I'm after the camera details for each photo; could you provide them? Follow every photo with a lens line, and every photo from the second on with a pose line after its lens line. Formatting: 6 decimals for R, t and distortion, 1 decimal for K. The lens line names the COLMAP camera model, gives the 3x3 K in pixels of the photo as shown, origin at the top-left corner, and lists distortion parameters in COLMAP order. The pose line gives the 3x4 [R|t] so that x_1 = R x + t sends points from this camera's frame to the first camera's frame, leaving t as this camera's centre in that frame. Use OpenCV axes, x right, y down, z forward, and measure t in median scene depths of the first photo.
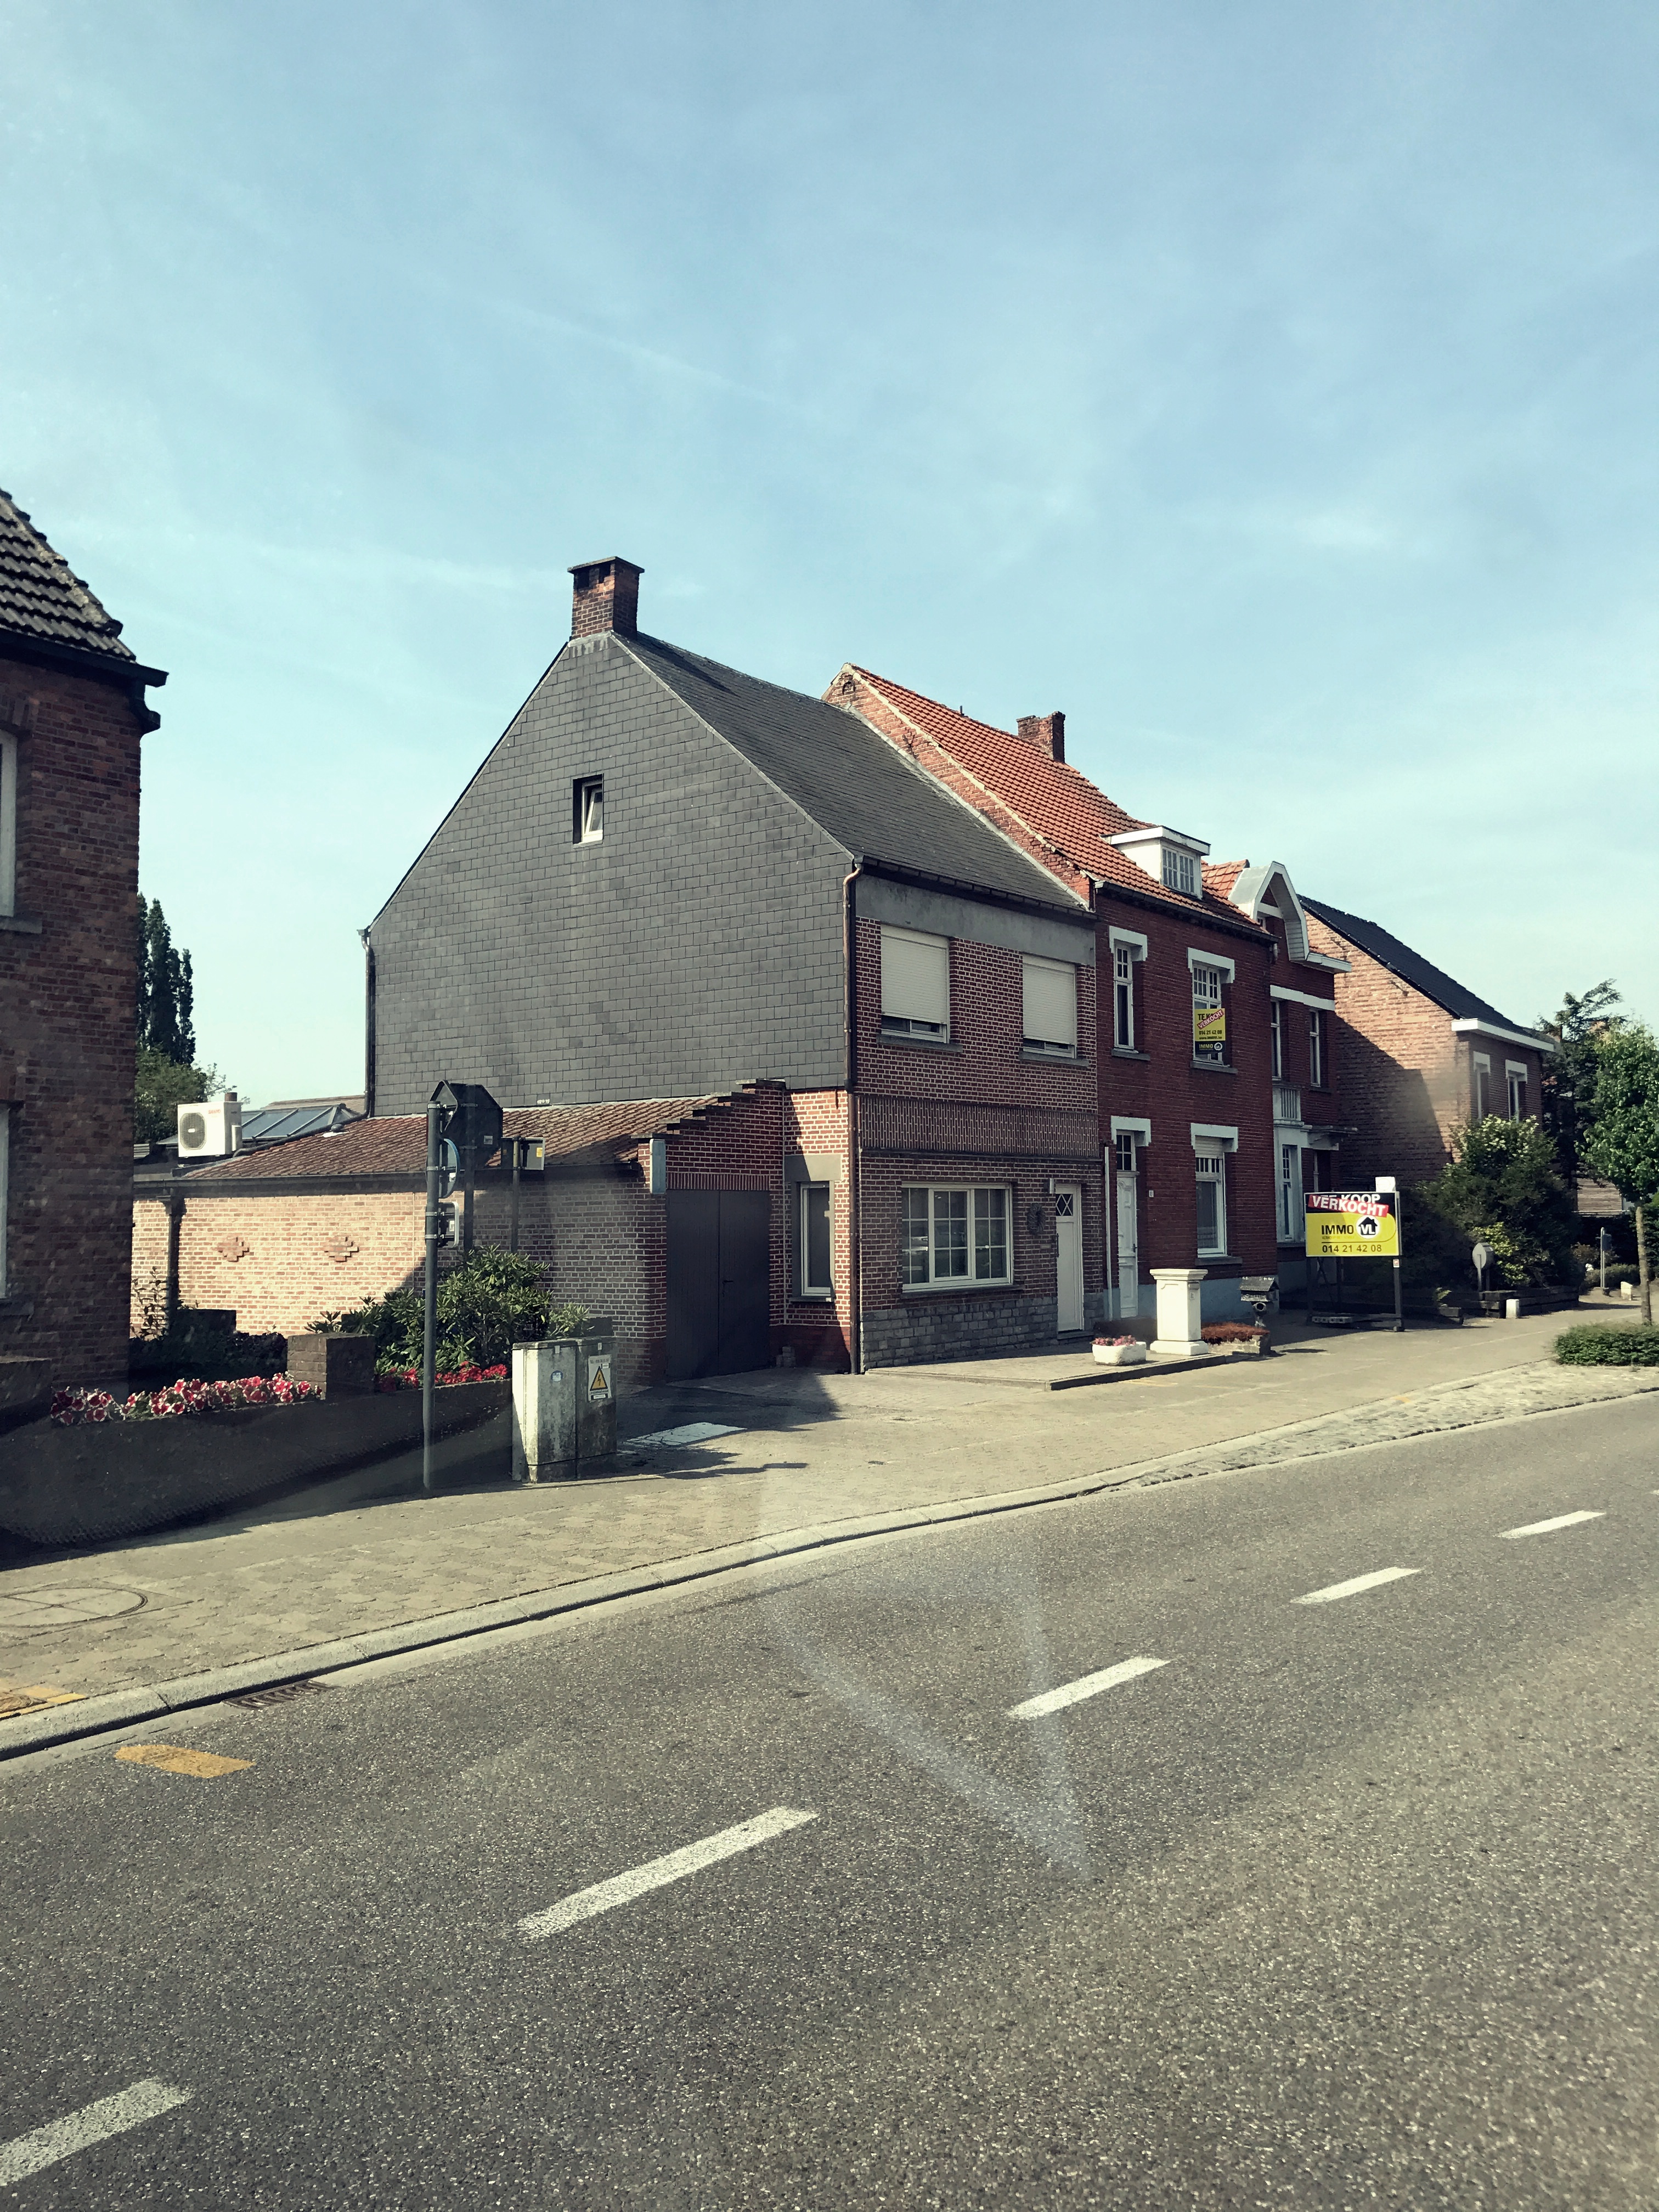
lens RADIAL K [[1822.1, 0, 830.6], [0, 1822.1, 1106.9], [0, 0, 1]] dist [0.054194, 0.000105]
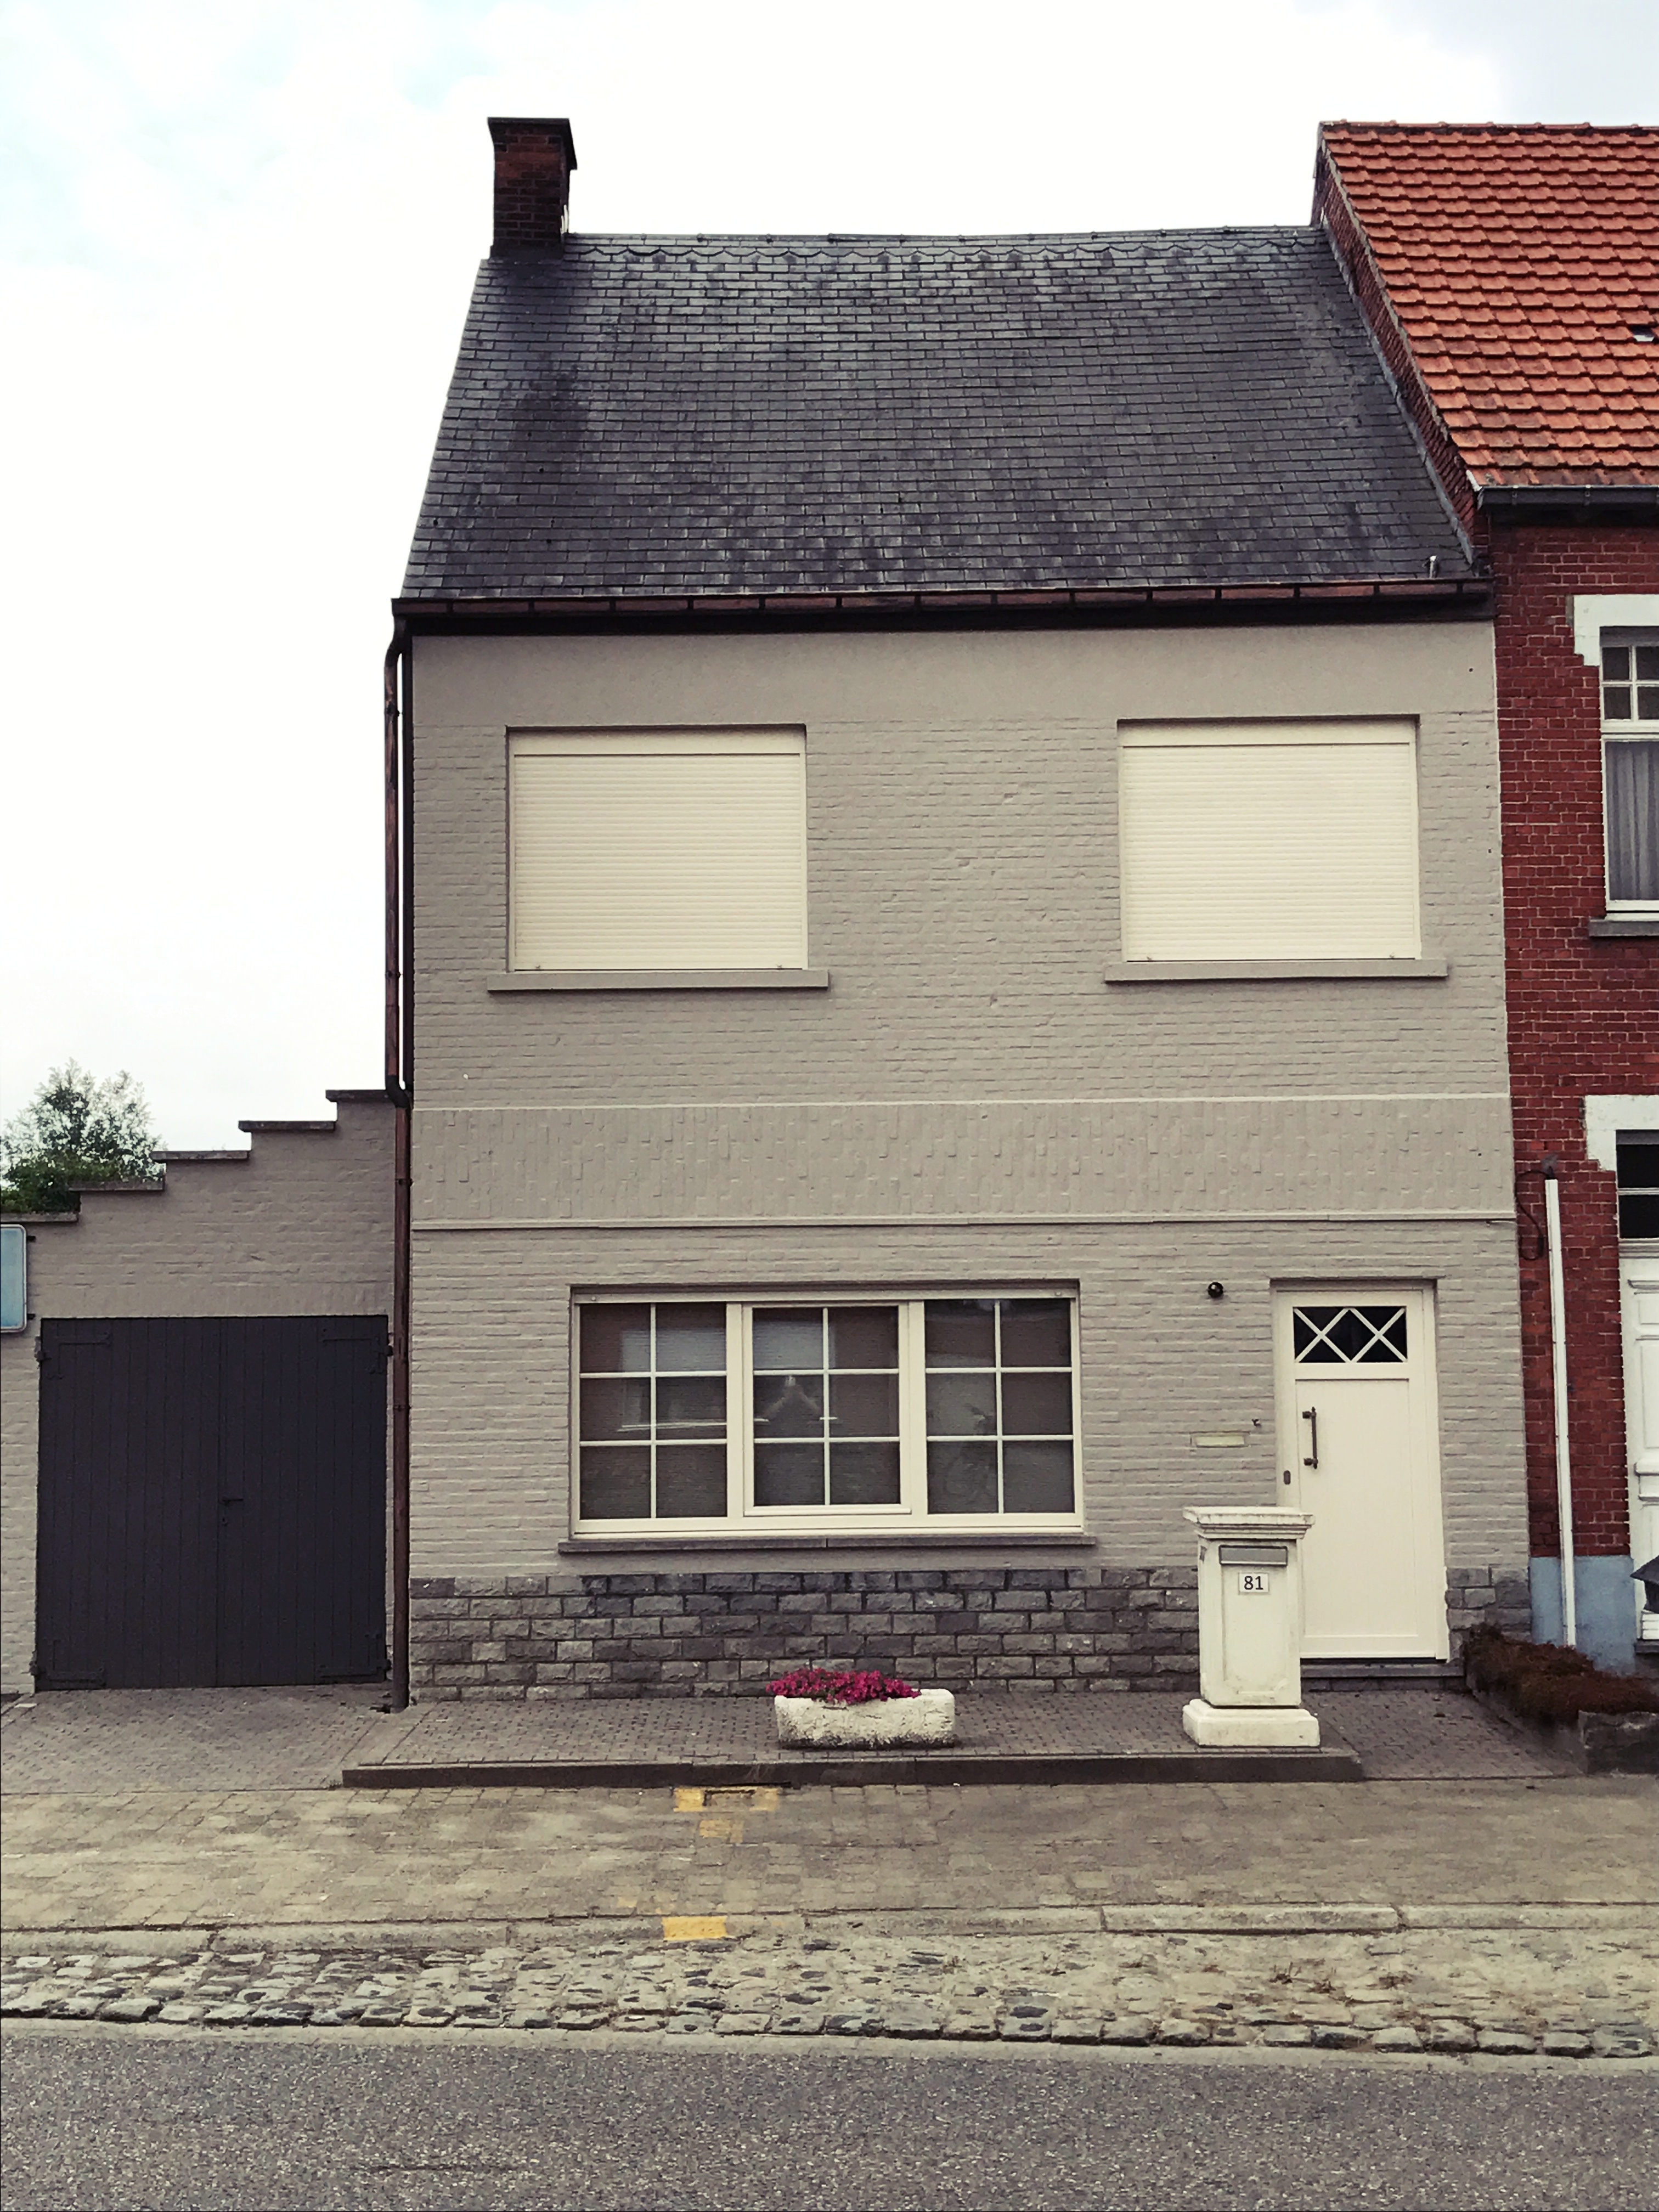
lens RADIAL K [[2953.3, 0, 876.1], [0, 2953.3, 1104.6], [0, 0, 1]] dist [0.197775, -0.740913]
pose [[0.594367, -0.068812, -0.801245, 0.583641], [0.052292, 0.997531, -0.046878, 0.028904], [0.802492, -0.014036, 0.596497, 0.536550]]
